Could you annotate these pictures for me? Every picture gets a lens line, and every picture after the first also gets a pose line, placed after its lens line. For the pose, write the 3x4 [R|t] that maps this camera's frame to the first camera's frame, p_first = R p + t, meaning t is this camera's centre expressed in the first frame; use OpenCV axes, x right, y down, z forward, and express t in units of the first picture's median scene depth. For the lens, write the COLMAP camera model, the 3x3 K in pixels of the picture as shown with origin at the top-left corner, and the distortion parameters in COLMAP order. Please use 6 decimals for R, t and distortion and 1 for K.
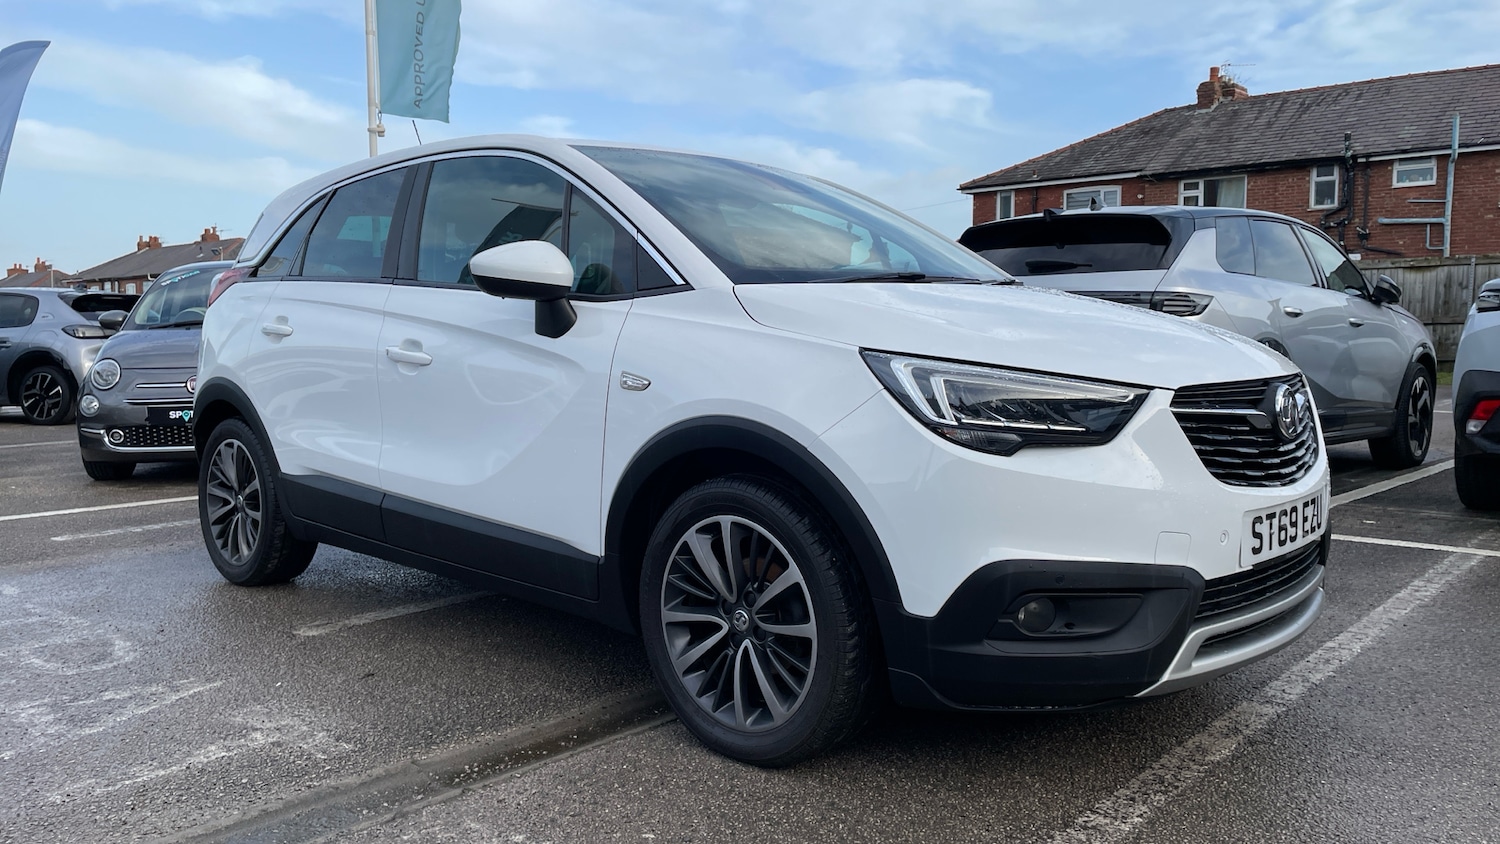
lens RADIAL K [[1124.2, 0, 748.7], [0, 1124.2, 403.5], [0, 0, 1]] dist [0.085843, -0.106218]
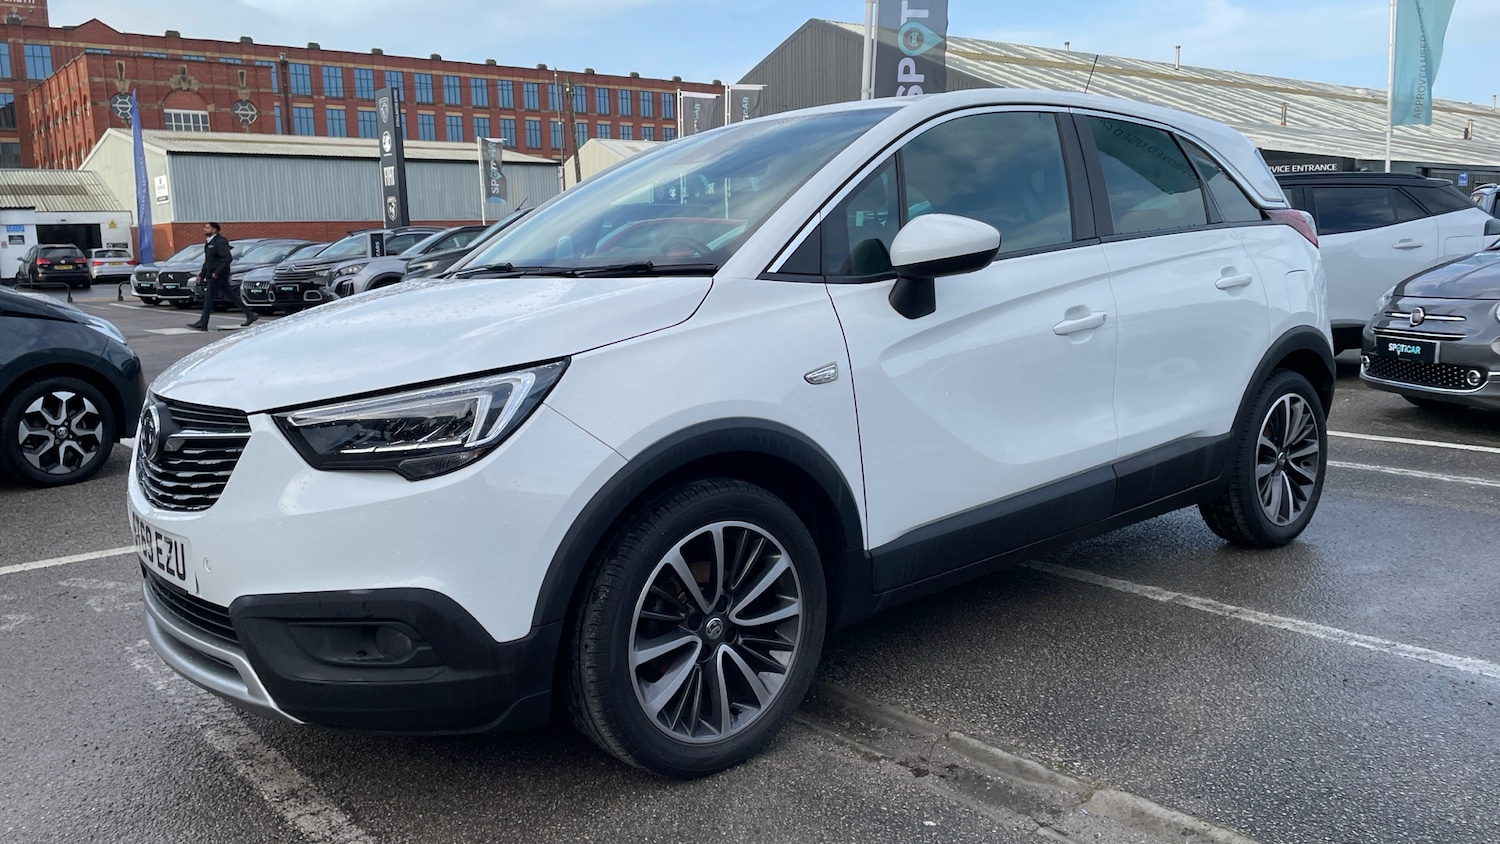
lens RADIAL K [[1124.2, 0, 742.8], [0, 1124.2, 408.1], [0, 0, 1]] dist [0.085843, -0.106218]
pose [[-0.121185, 0.152144, -0.980901, 1.267390], [-0.038761, 0.986705, 0.157833, -0.174565], [0.991873, 0.057148, -0.113676, 1.491900]]
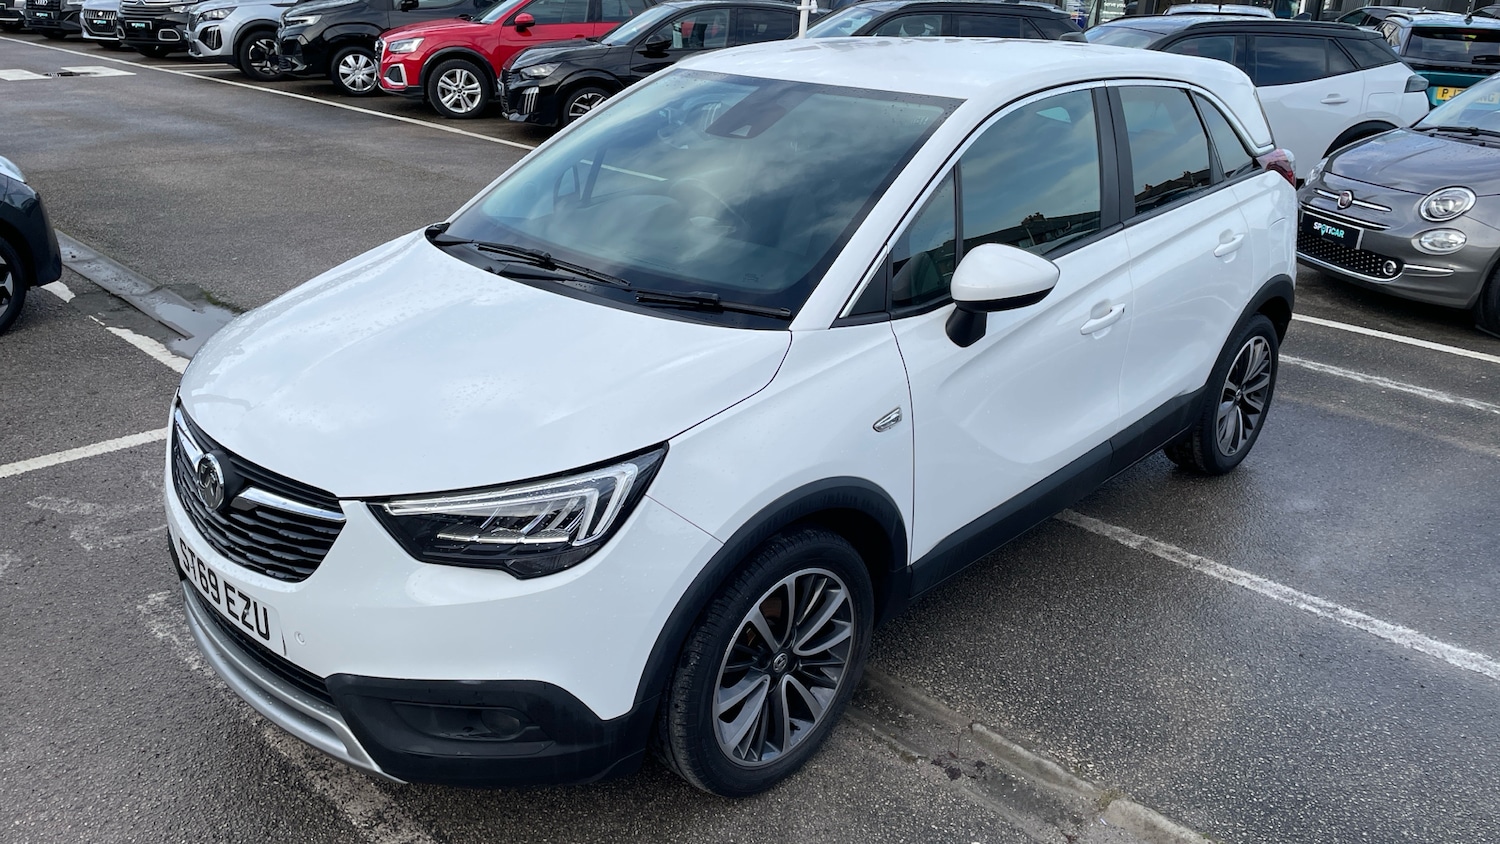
lens RADIAL K [[1124.2, 0, 766.0], [0, 1124.2, 406.6], [0, 0, 1]] dist [0.085843, -0.106218]
pose [[-0.007671, 0.368271, -0.929687, 1.226777], [-0.099155, 0.924852, 0.367174, -0.411477], [0.995042, 0.095000, 0.029421, 1.315761]]
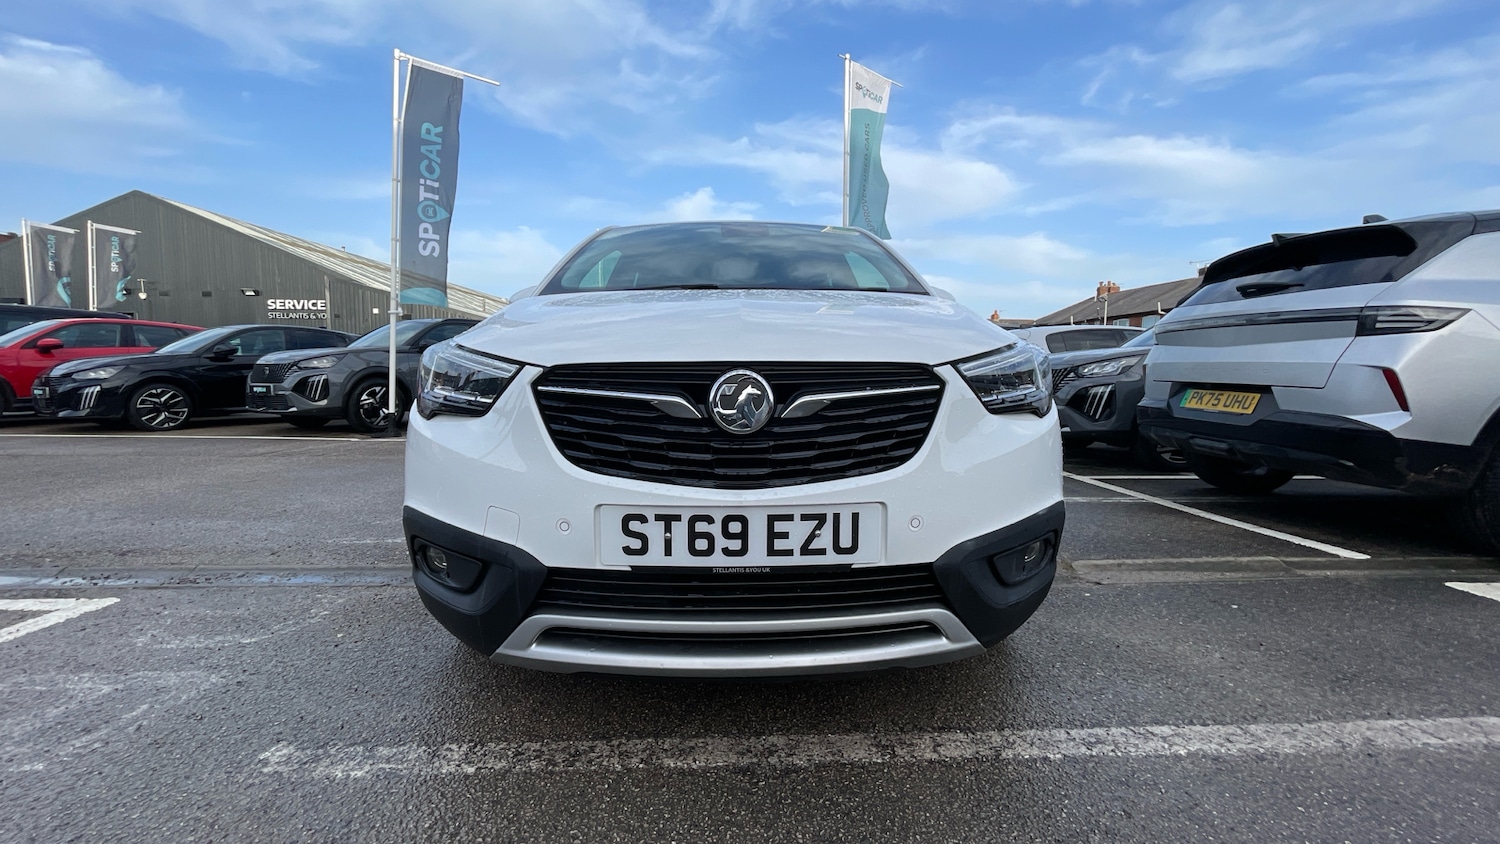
lens RADIAL K [[606.3, 0, 747.4], [0, 606.3, 420.7], [0, 0, 1]] dist [-0.003645, -0.000480]
pose [[0.703576, 0.068880, -0.707274, 0.730128], [-0.057339, 0.997549, 0.040110, 0.002524], [0.708303, 0.012334, 0.705801, 0.634424]]
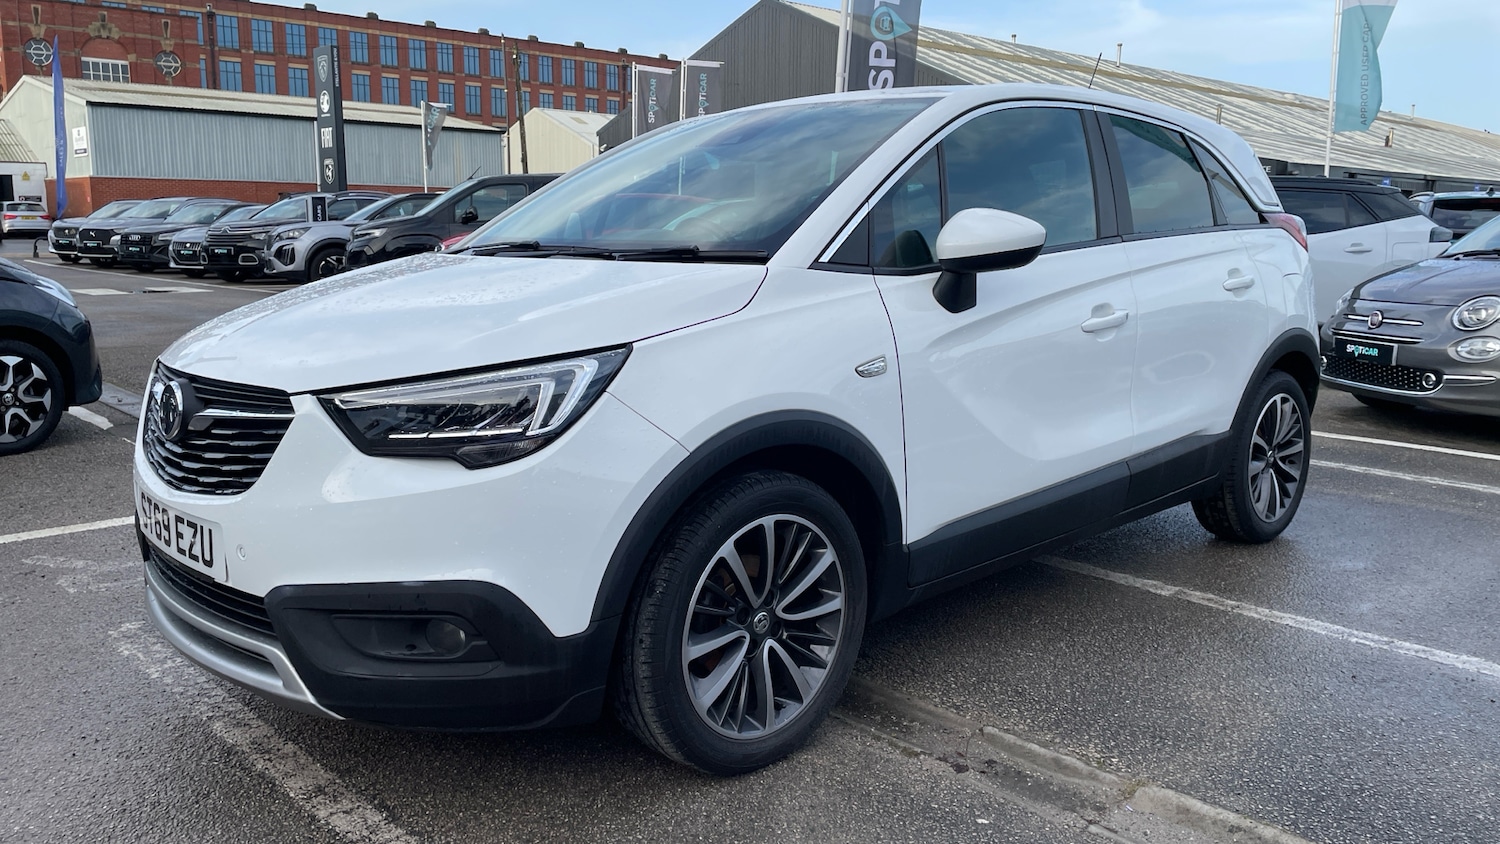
lens RADIAL K [[1124.2, 0, 765.7], [0, 1124.2, 404.3], [0, 0, 1]] dist [0.085843, -0.106218]
pose [[-0.050154, 0.164815, -0.985049, 1.258486], [-0.076218, 0.982782, 0.168316, -0.176398], [0.995829, 0.083520, -0.036729, 1.398576]]
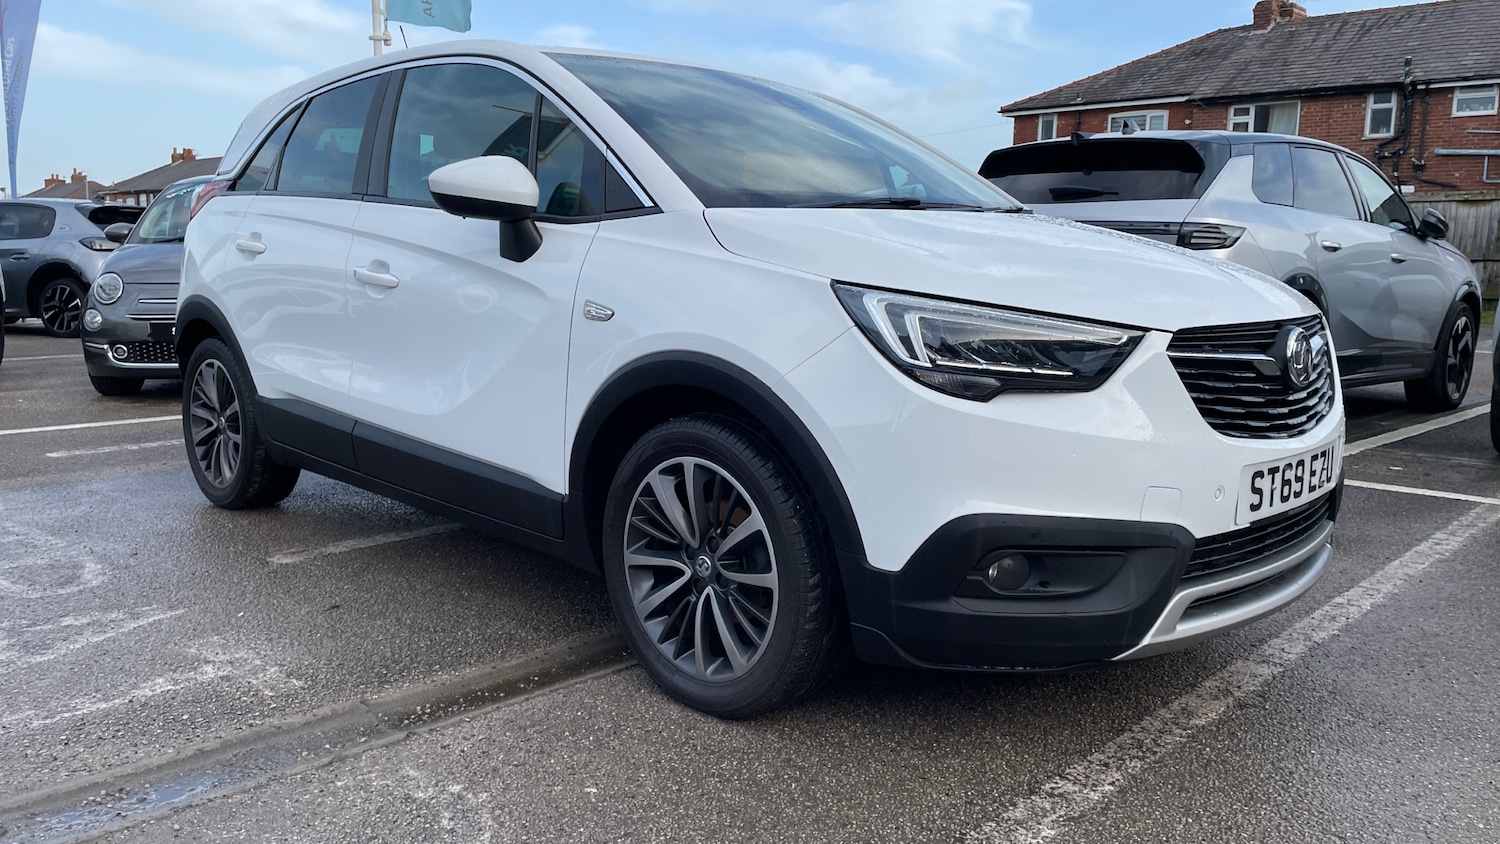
lens RADIAL K [[1124.2, 0, 749.8], [0, 1124.2, 419.4], [0, 0, 1]] dist [0.085843, -0.106218]
pose [[0.999402, 0.021893, -0.026751, 0.050879], [-0.019688, 0.996593, 0.080090, -0.007142], [0.028413, -0.079516, 0.996429, 0.062078]]
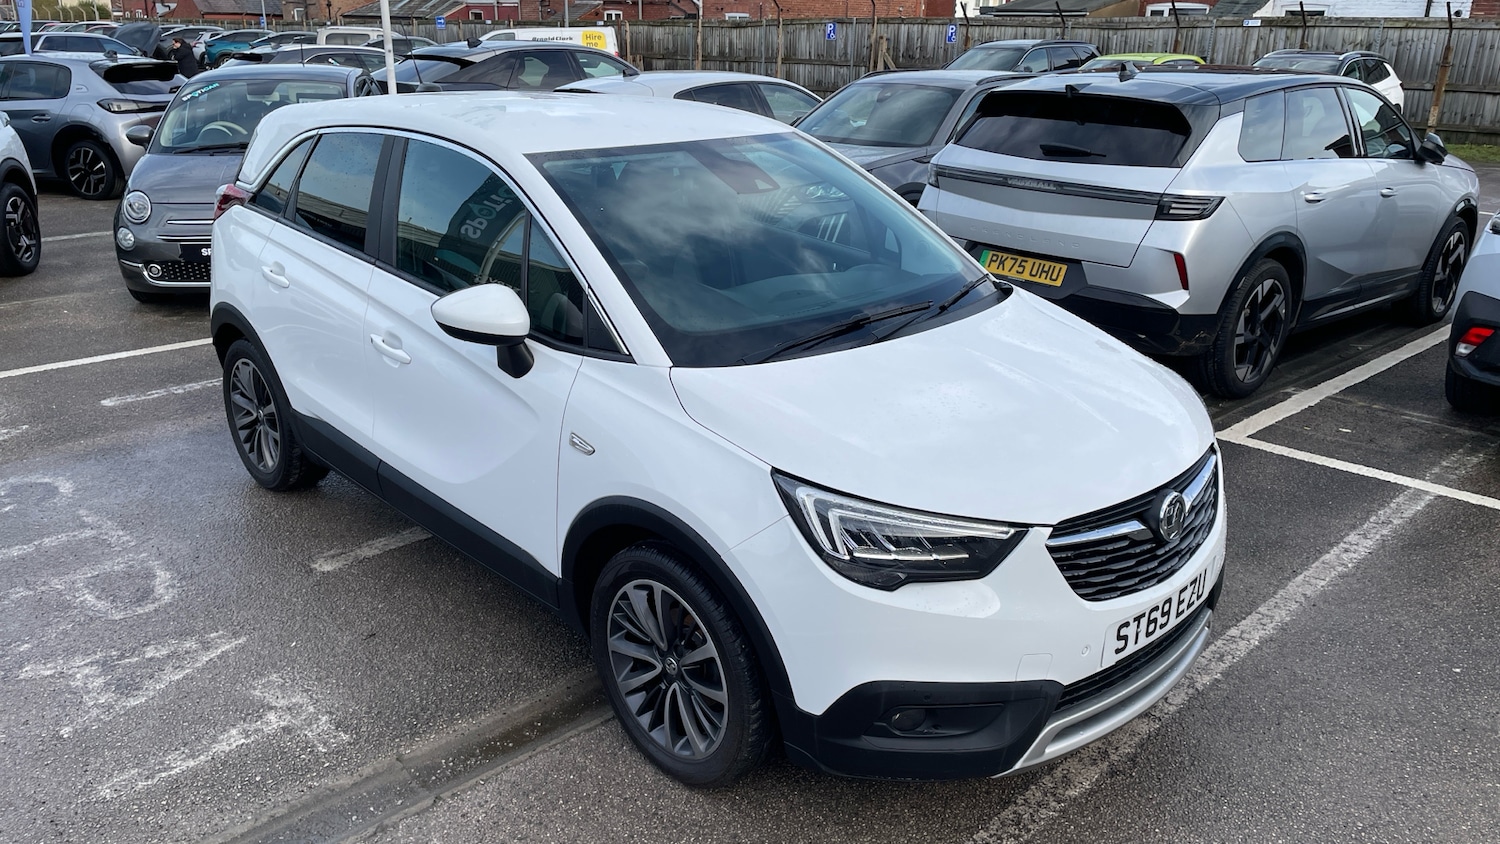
lens RADIAL K [[1124.2, 0, 749.9], [0, 1124.2, 424.0], [0, 0, 1]] dist [0.085843, -0.106218]
pose [[0.998330, 0.036292, -0.044939, 0.107670], [-0.022956, 0.963178, 0.267884, -0.329478], [0.053006, -0.266405, 0.962402, -0.033641]]
